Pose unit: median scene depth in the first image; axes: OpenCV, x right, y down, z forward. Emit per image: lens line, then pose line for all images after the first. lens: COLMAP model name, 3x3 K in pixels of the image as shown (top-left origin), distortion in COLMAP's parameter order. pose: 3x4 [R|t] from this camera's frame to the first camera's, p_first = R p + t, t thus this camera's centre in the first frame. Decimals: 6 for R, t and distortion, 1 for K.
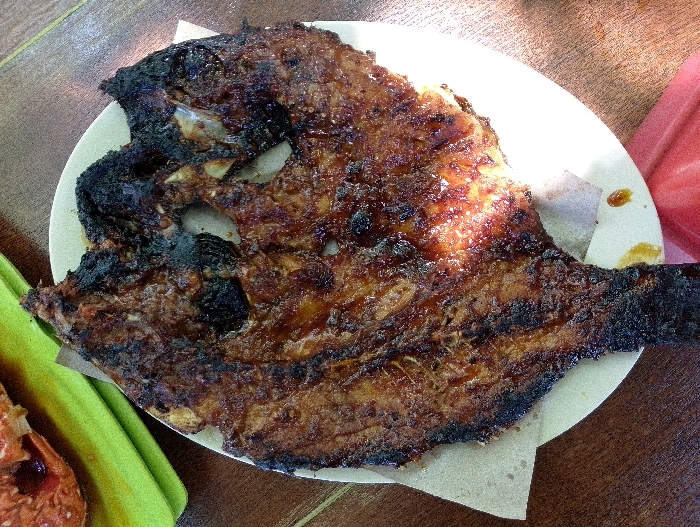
lens RADIAL K [[517.0, 0, 354.0], [0, 517.0, 261.7], [0, 0, 1]] dist [0.036853, -0.001982]
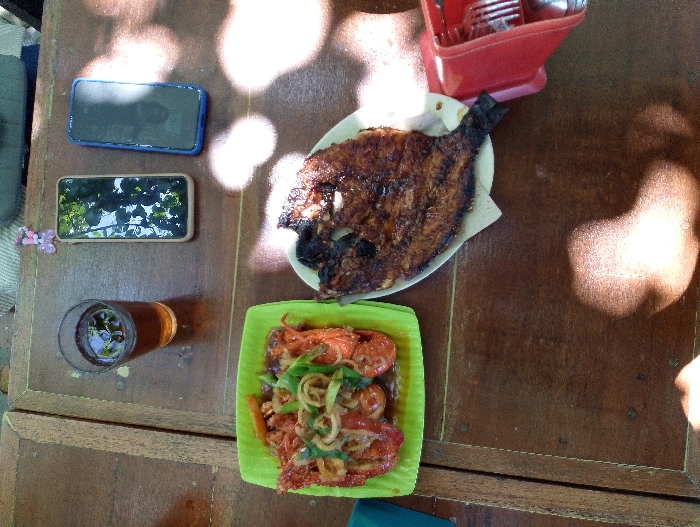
lens RADIAL K [[517.0, 0, 351.3], [0, 517.0, 267.0], [0, 0, 1]] dist [0.036853, -0.001982]
pose [[0.662562, -0.743963, -0.086782, -0.142465], [0.737034, 0.668214, -0.101349, 0.355121], [0.133388, 0.003189, 0.991059, -1.610217]]
